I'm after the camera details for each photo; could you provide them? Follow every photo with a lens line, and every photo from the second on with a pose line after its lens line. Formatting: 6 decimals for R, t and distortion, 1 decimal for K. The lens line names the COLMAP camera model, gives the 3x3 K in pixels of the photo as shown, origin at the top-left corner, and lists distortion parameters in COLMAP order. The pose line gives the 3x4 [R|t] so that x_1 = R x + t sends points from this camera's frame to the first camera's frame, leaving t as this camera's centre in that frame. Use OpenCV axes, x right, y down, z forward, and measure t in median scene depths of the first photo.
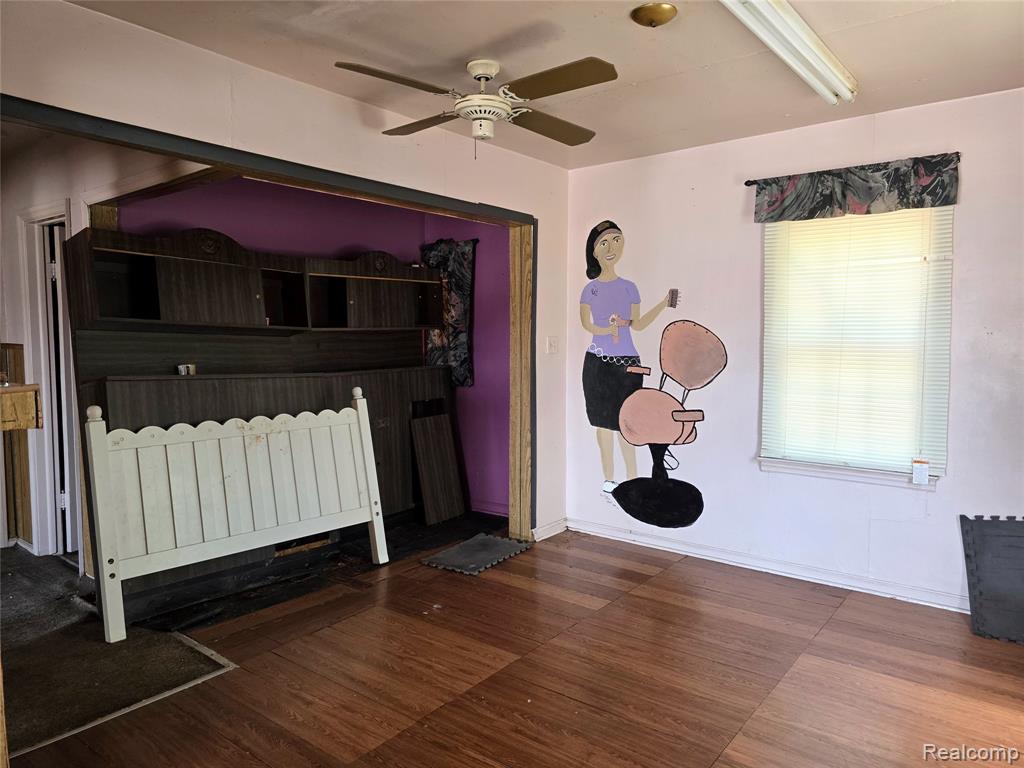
lens RADIAL K [[695.9, 0, 505.7], [0, 695.9, 380.2], [0, 0, 1]] dist [0.058524, -0.037259]
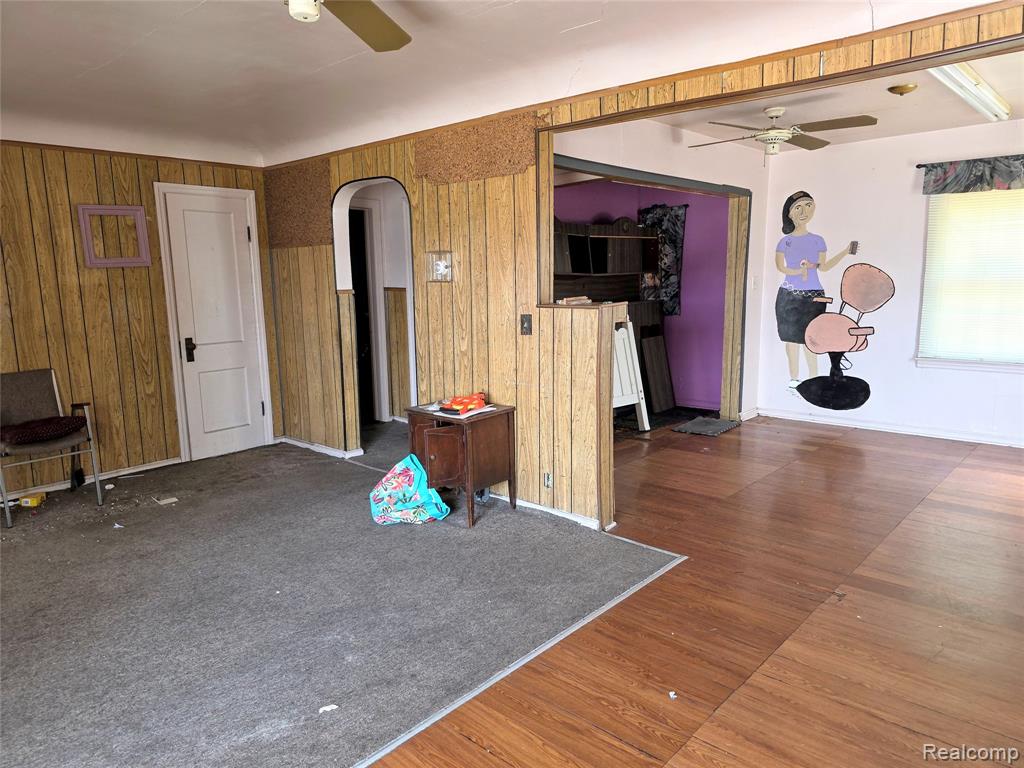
lens RADIAL K [[695.9, 0, 512.6], [0, 695.9, 387.3], [0, 0, 1]] dist [0.058524, -0.037259]
pose [[0.997526, -0.000628, -0.070299, -0.340158], [0.006969, 0.995918, 0.089993, 0.029731], [0.069955, -0.090260, 0.993458, -0.478389]]
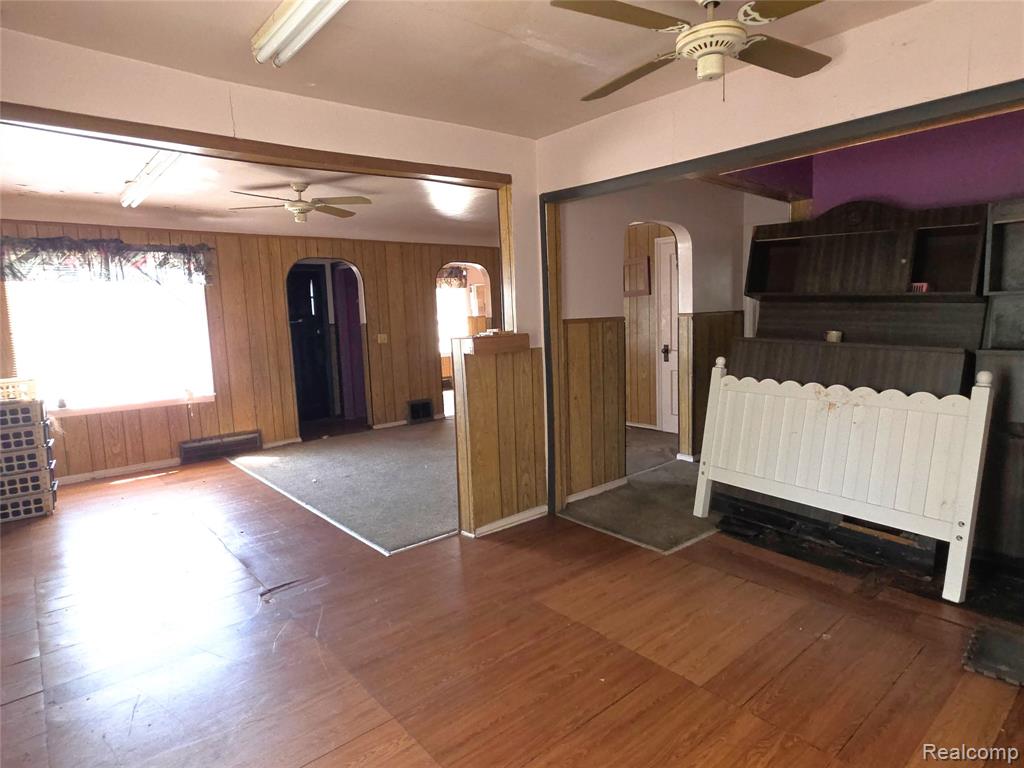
lens RADIAL K [[590.3, 0, 513.0], [0, 590.3, 381.6], [0, 0, 1]] dist [-0.024029, 0.000218]
pose [[-0.202494, 0.126802, -0.971039, 0.490555], [-0.039843, 0.989694, 0.137547, -0.044012], [0.978473, 0.066542, -0.195355, 0.608677]]
